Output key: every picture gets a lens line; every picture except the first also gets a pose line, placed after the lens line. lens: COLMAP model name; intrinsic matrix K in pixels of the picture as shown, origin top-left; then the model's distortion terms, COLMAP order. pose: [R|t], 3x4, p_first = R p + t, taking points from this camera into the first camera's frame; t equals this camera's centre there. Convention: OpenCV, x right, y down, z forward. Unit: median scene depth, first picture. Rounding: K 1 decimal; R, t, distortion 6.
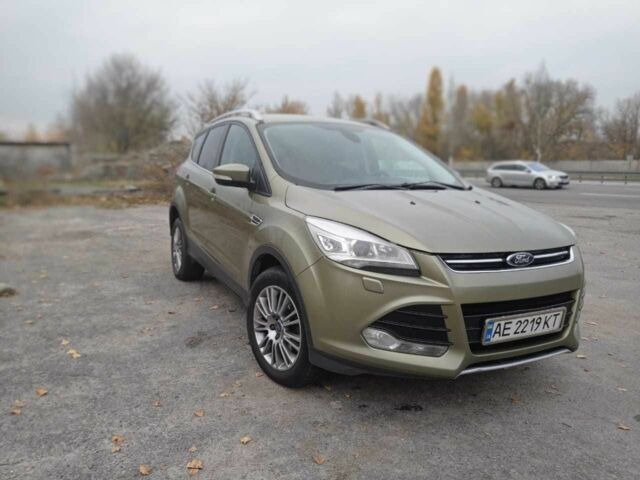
lens RADIAL K [[470.6, 0, 317.3], [0, 470.6, 241.5], [0, 0, 1]] dist [-0.003929, -0.006911]
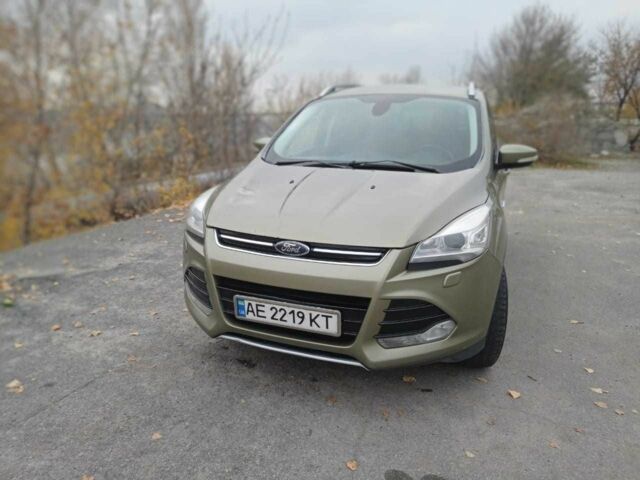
lens RADIAL K [[470.6, 0, 316.6], [0, 470.6, 240.1], [0, 0, 1]] dist [-0.003929, -0.006911]
pose [[0.712946, 0.172888, -0.679571, 1.113996], [-0.117222, 0.984877, 0.127581, -0.107630], [0.691351, -0.011297, 0.722430, 0.330142]]
